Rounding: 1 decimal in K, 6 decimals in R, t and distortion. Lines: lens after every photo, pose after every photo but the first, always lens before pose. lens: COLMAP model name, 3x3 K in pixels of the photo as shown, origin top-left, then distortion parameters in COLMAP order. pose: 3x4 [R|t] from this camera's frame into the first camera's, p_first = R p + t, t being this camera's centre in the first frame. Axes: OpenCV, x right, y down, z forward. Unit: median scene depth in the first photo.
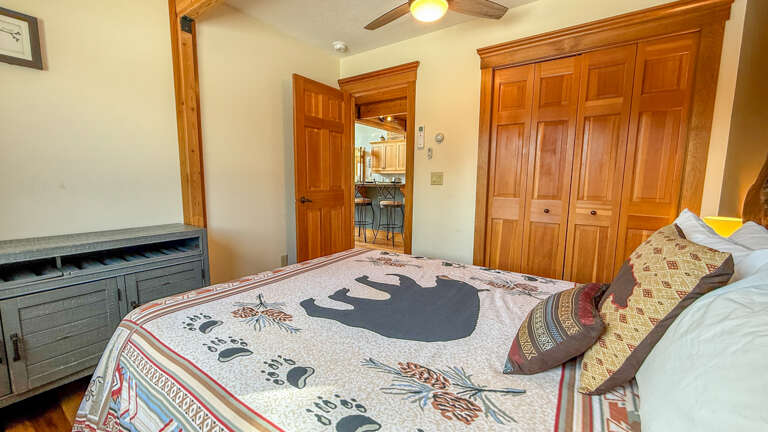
lens RADIAL K [[320.3, 0, 384.0], [0, 320.3, 216.0], [0, 0, 1]] dist [0.000436, 0.000041]
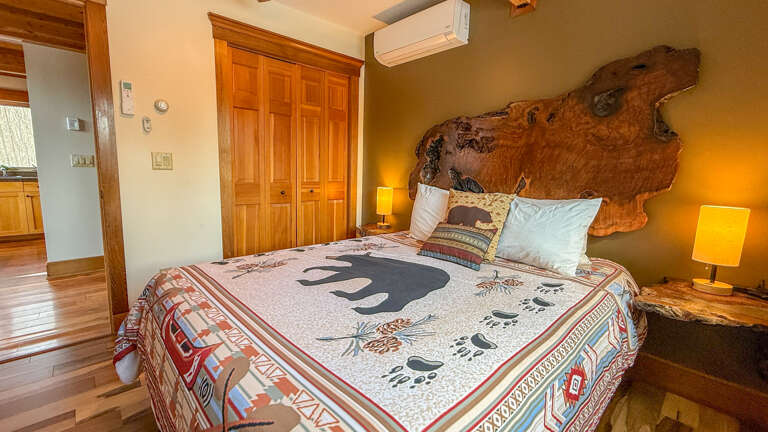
lens RADIAL K [[325.4, 0, 384.0], [0, 325.4, 216.0], [0, 0, 1]] dist [-0.001394, -0.000014]
pose [[0.182863, -0.139487, 0.973193, -1.008592], [0.090049, 0.988099, 0.124703, -0.081266], [-0.979006, 0.064832, 0.193248, 0.741476]]
